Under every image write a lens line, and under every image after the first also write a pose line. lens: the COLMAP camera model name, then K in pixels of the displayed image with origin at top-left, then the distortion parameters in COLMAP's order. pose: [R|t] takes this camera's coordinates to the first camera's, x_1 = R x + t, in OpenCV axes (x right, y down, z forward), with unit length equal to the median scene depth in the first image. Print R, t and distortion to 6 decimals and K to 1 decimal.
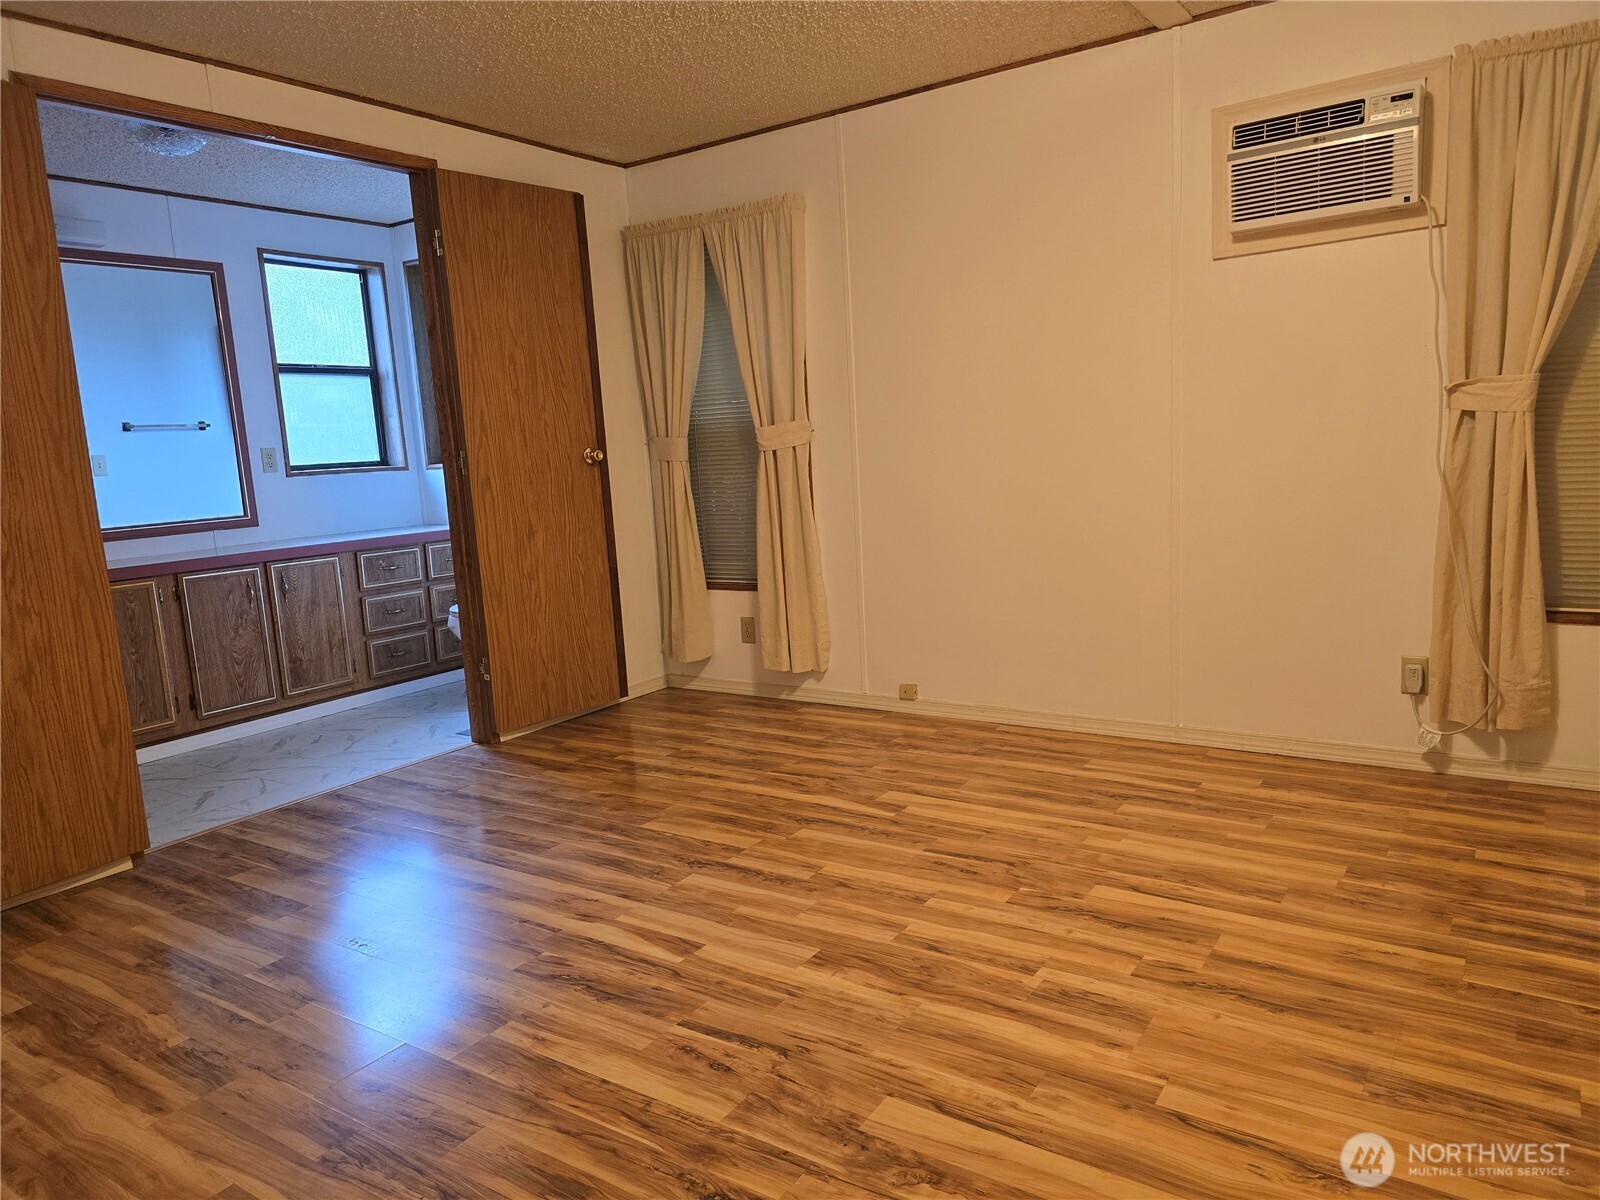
lens RADIAL K [[1066.9, 0, 790.5], [0, 1066.9, 601.2], [0, 0, 1]] dist [0.089327, -0.098043]
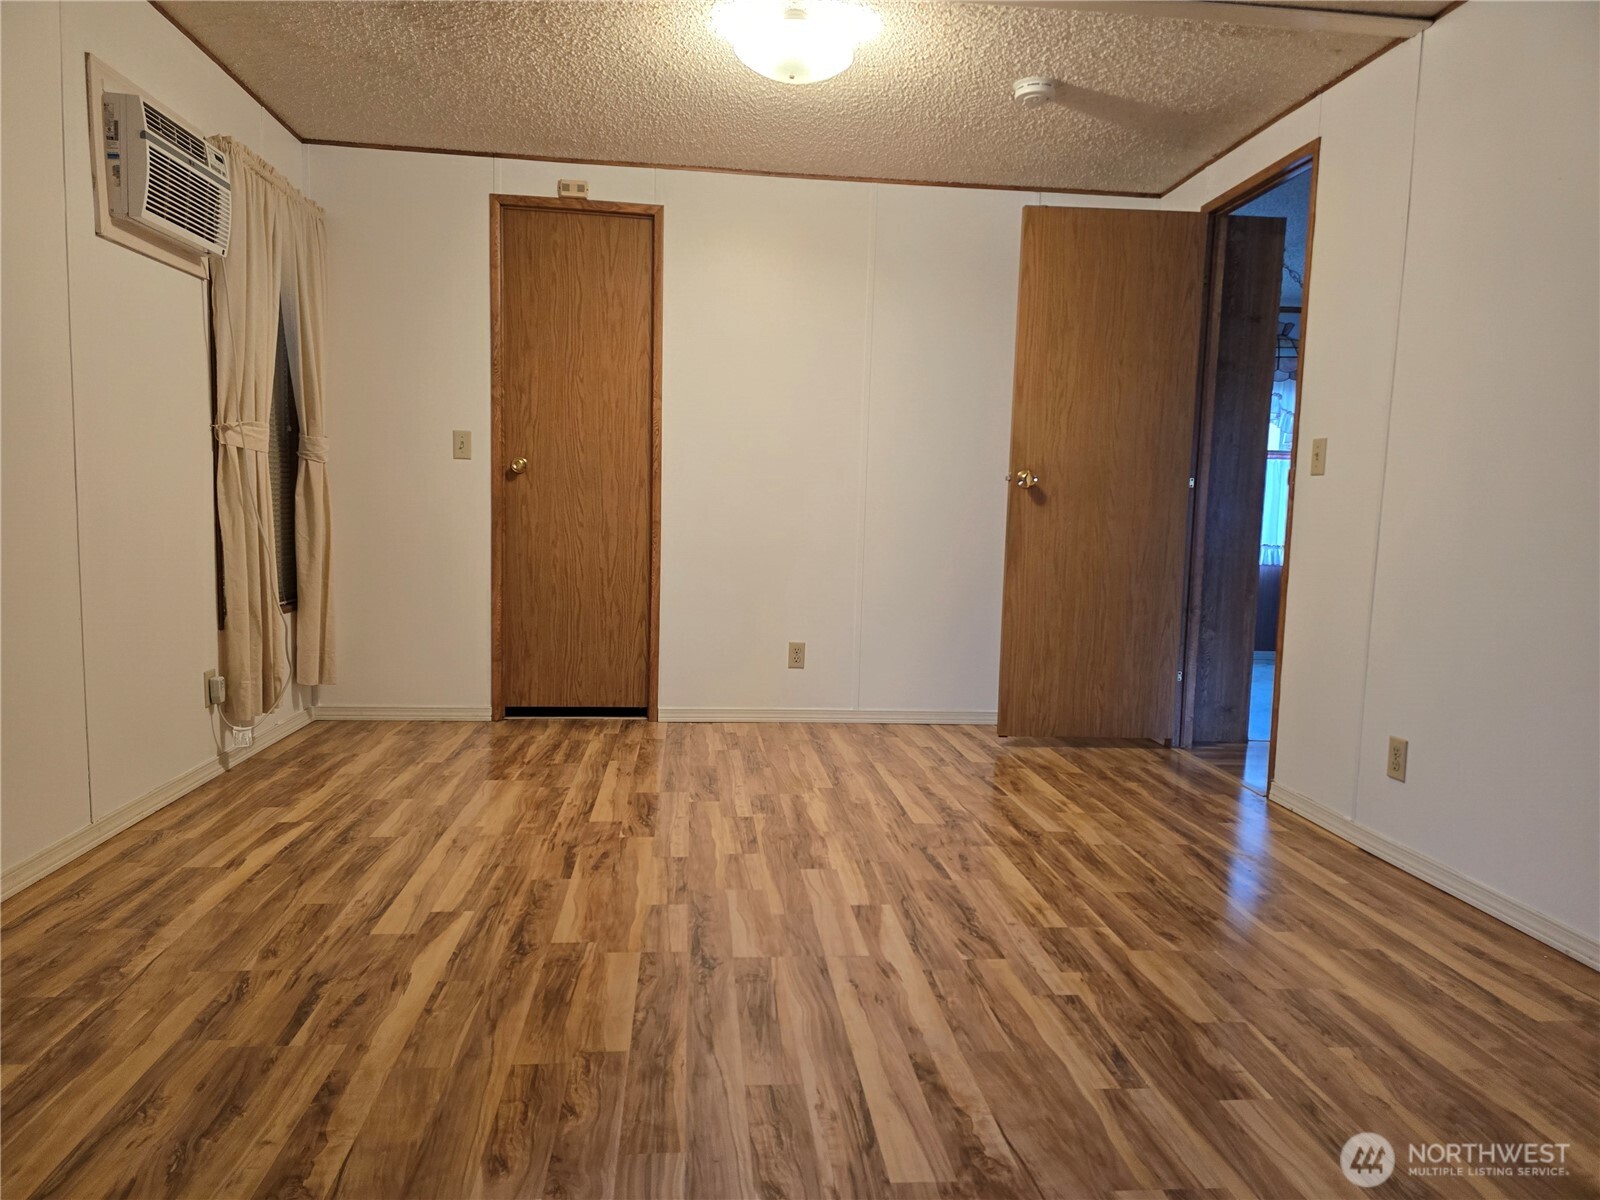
lens RADIAL K [[1062.2, 0, 800.0], [0, 1062.2, 600.0], [0, 0, 1]] dist [0.076352, -0.076303]
pose [[-0.647868, -0.033270, 0.761026, -0.797416], [0.120544, 0.981980, 0.145550, -0.134411], [-0.752154, 0.186034, -0.632183, 1.555298]]
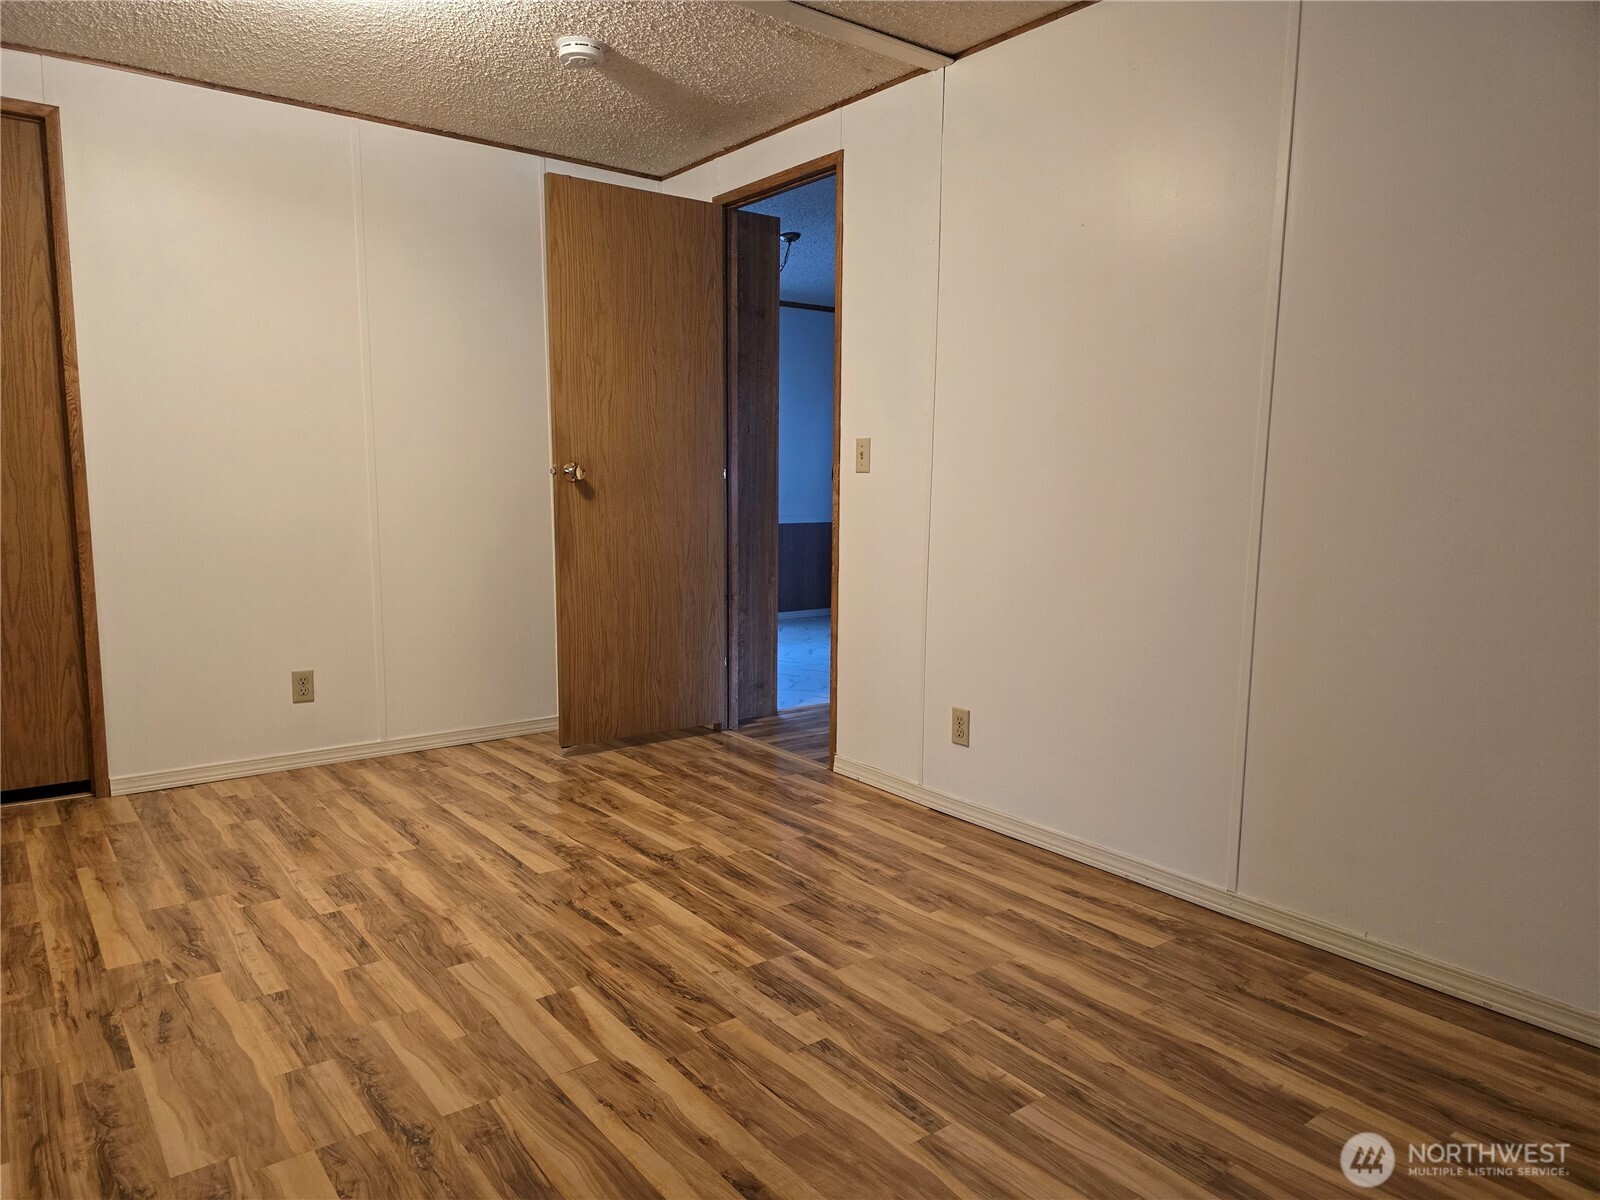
lens RADIAL K [[1066.9, 0, 790.5], [0, 1066.9, 601.2], [0, 0, 1]] dist [0.089327, -0.098043]
pose [[-0.950311, 0.007283, 0.311215, -0.541061], [0.086580, 0.966465, 0.241761, -0.202938], [-0.299018, 0.256694, -0.919074, 1.593602]]
